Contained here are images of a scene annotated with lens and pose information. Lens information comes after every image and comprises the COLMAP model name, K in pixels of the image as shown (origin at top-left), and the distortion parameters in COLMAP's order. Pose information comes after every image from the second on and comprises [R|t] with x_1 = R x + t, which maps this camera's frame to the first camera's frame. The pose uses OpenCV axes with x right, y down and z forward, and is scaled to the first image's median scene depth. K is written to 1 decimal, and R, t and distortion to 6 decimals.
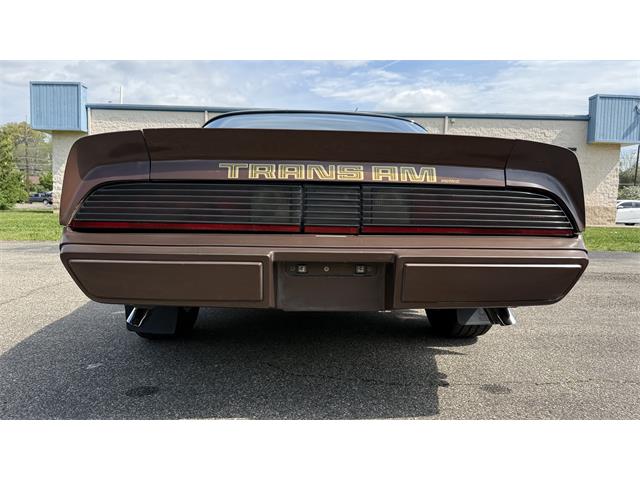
lens RADIAL K [[455.3, 0, 337.8], [0, 455.3, 238.2], [0, 0, 1]] dist [0.056370, -0.072584]
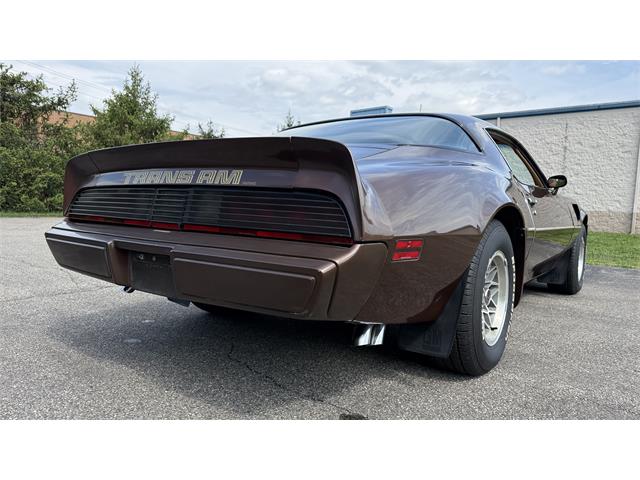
lens RADIAL K [[455.3, 0, 304.2], [0, 455.3, 241.0], [0, 0, 1]] dist [0.056370, -0.072584]
pose [[0.767020, 0.059515, -0.638857, 0.983551], [-0.068612, 0.997588, 0.010558, -0.016526], [0.637944, 0.035735, 0.769253, 0.311713]]
